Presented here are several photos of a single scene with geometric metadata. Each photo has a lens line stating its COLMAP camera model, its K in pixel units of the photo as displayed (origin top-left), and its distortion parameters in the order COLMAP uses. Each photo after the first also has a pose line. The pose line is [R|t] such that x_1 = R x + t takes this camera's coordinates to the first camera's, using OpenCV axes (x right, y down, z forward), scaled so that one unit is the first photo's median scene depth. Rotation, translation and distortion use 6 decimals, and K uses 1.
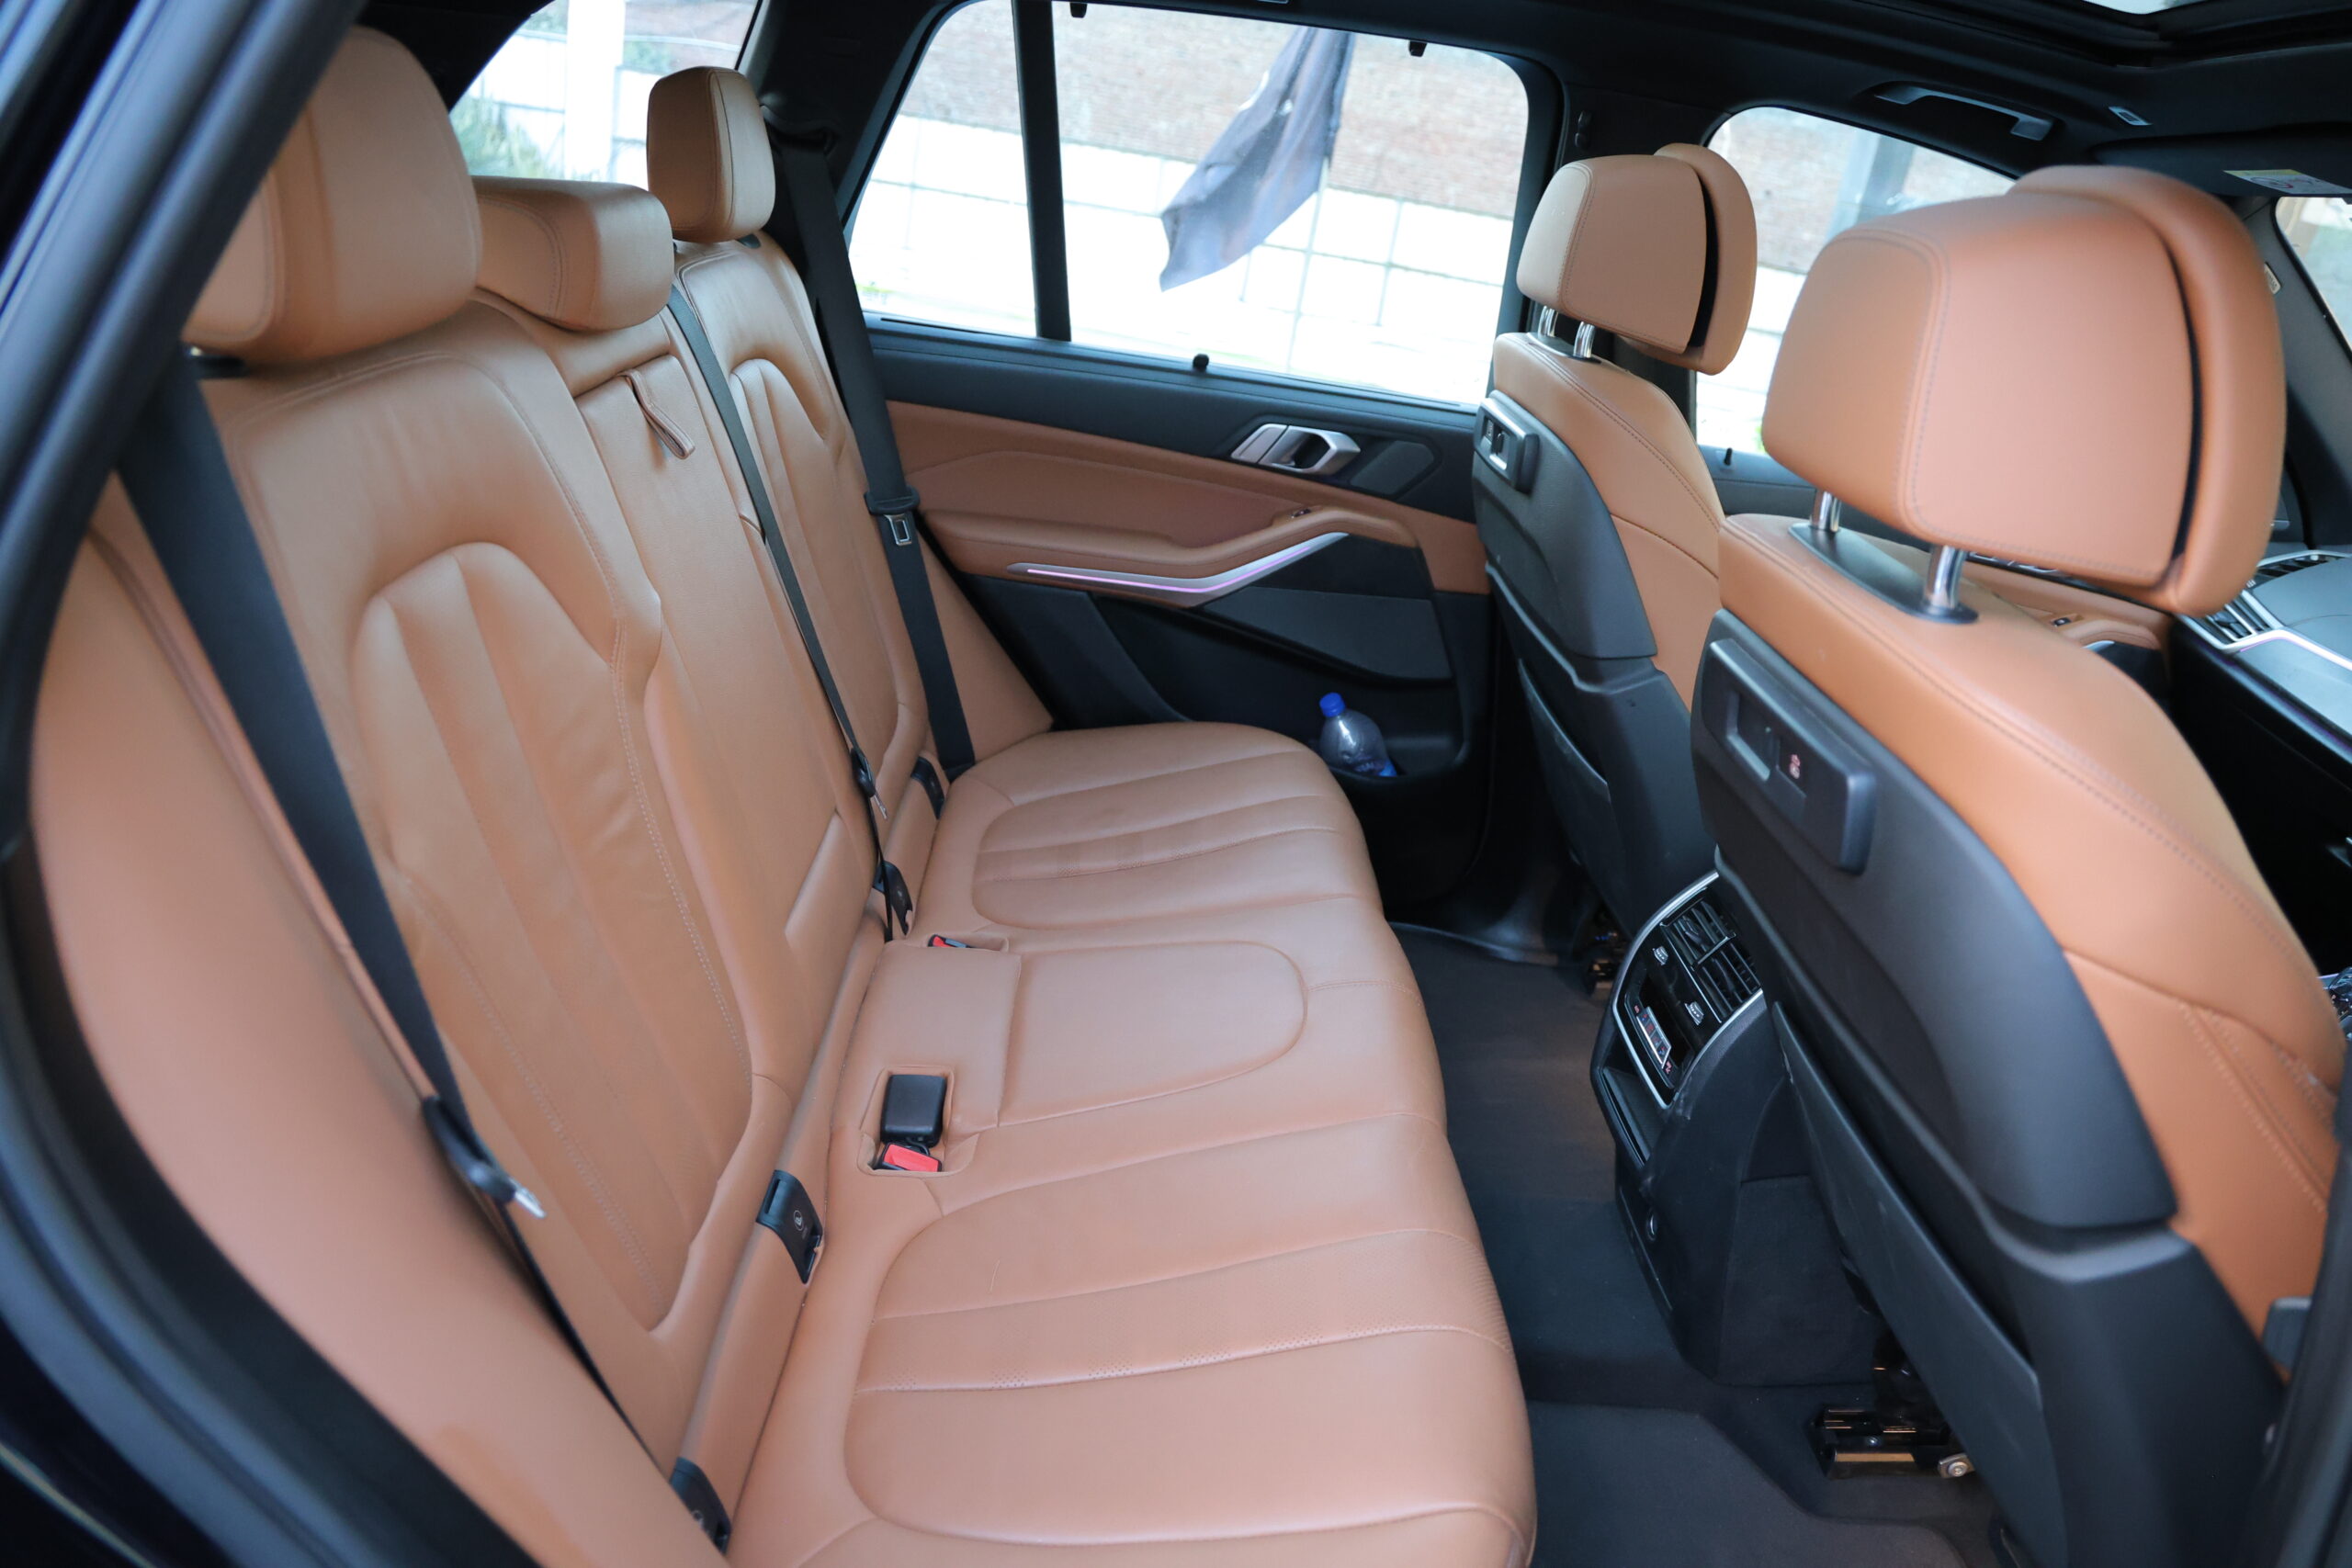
lens RADIAL K [[1627.8, 0, 1171.1], [0, 1627.8, 789.3], [0, 0, 1]] dist [-0.042961, 0.006343]
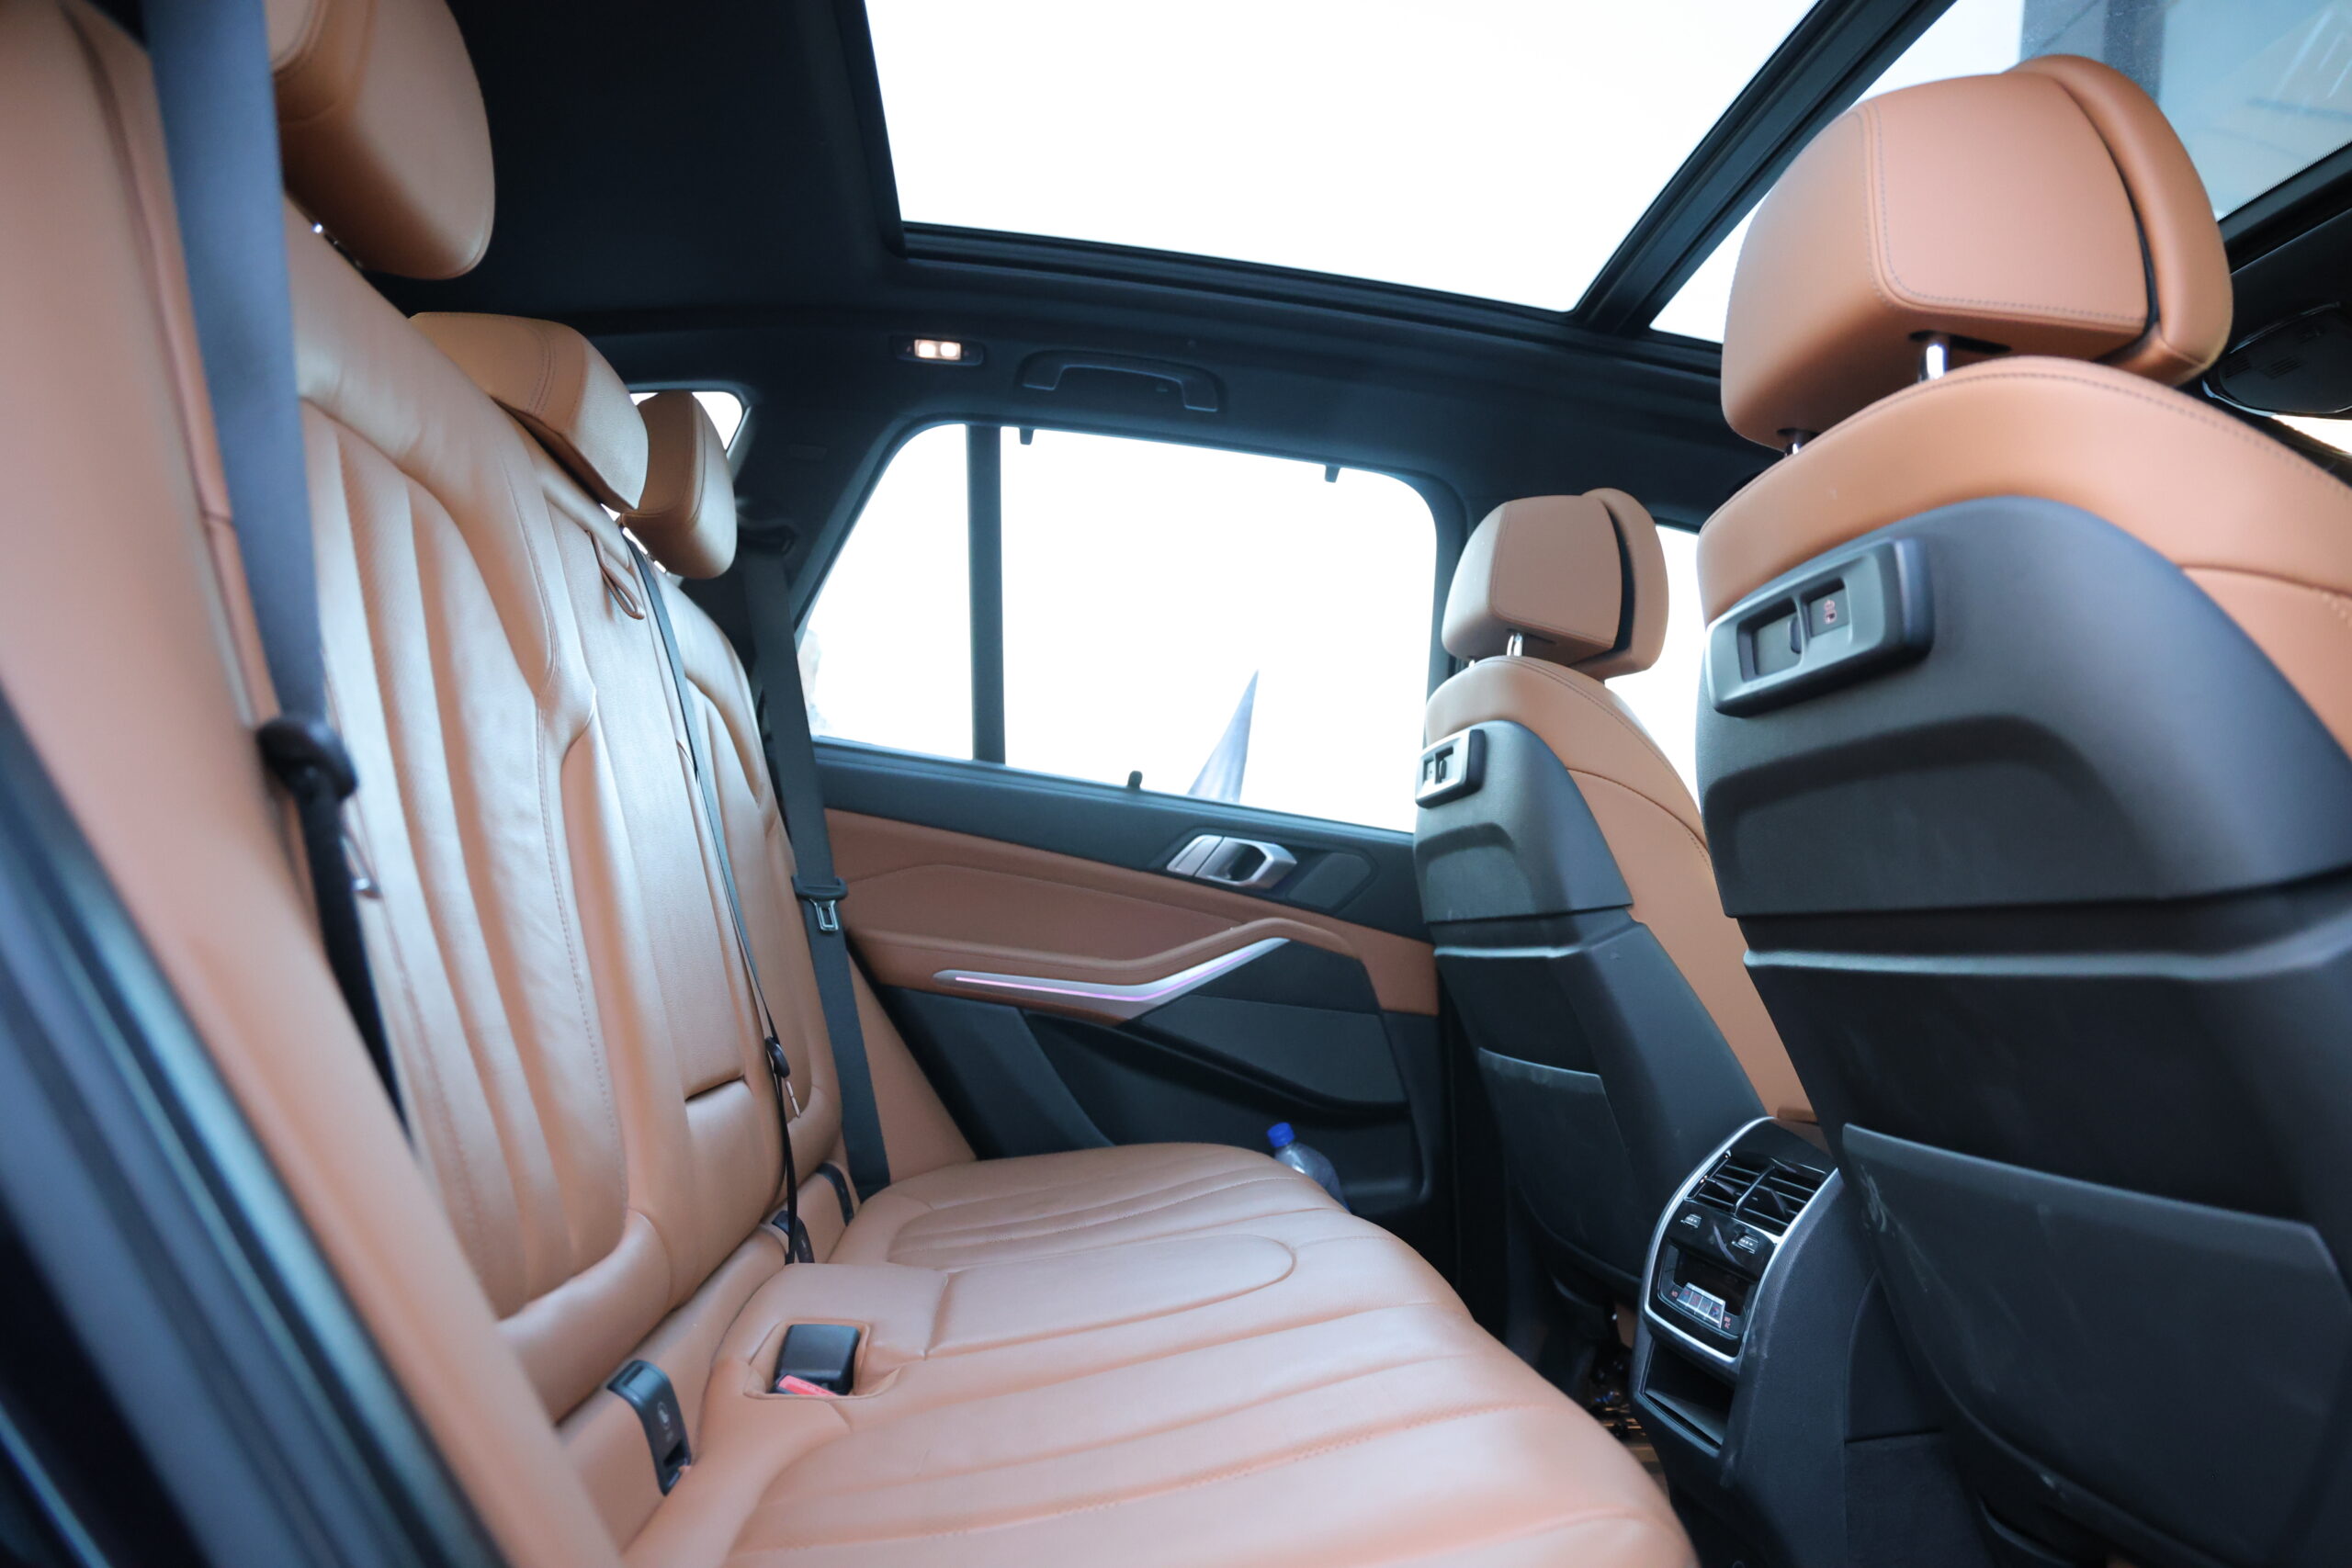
lens RADIAL K [[1627.8, 0, 1174.0], [0, 1627.8, 784.6], [0, 0, 1]] dist [-0.042961, 0.006343]
pose [[0.997742, 0.003814, 0.067057, -0.025720], [0.028719, 0.878288, -0.477268, 0.224523], [-0.060716, 0.478116, 0.876196, 0.107438]]
